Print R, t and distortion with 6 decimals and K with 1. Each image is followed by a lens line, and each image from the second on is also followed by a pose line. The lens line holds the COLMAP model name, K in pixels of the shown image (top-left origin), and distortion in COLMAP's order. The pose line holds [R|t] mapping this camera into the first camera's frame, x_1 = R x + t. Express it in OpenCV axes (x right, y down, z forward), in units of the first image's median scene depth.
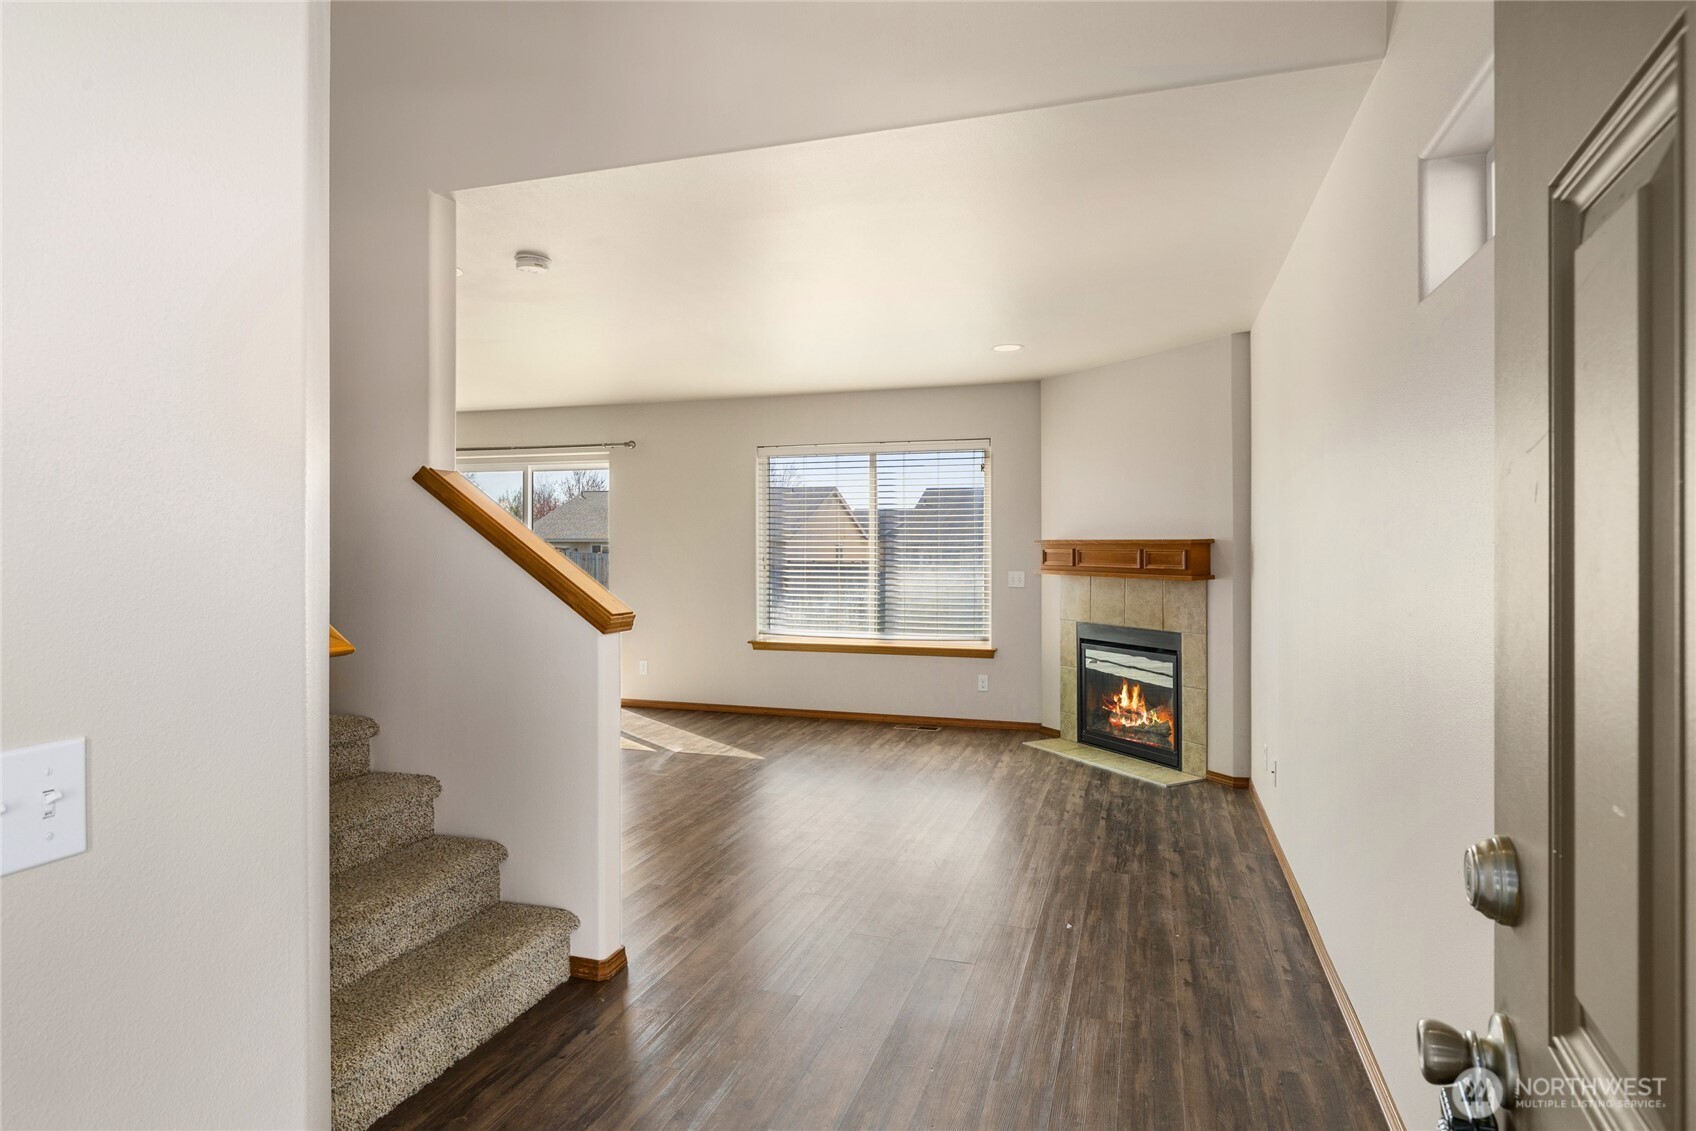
lens RADIAL K [[907.7, 0, 849.8], [0, 907.7, 545.6], [0, 0, 1]] dist [-0.000631, 0.000056]
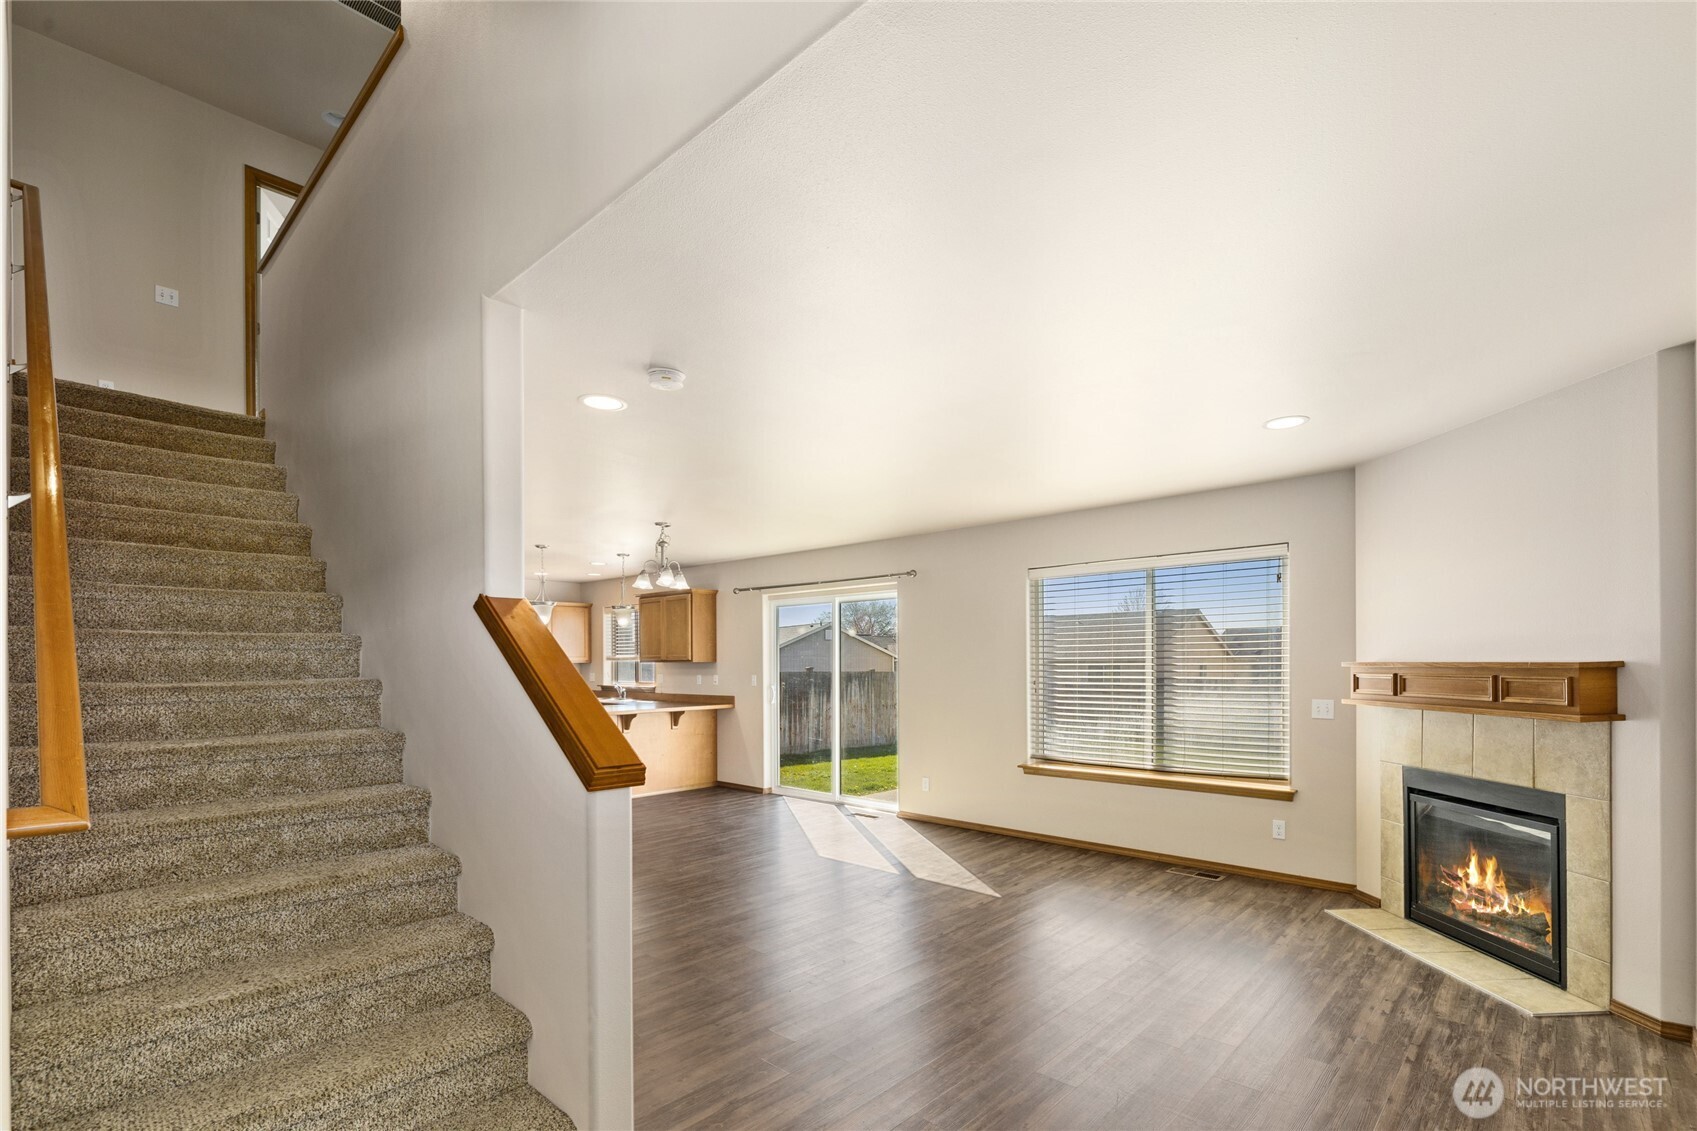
lens RADIAL K [[766.9, 0, 869.0], [0, 766.9, 672.0], [0, 0, 1]] dist [0.002491, -0.000540]
pose [[0.912833, -0.001494, -0.408330, 0.105519], [0.004930, 0.999961, 0.007363, -0.005204], [0.408303, -0.008735, 0.912804, 0.216039]]
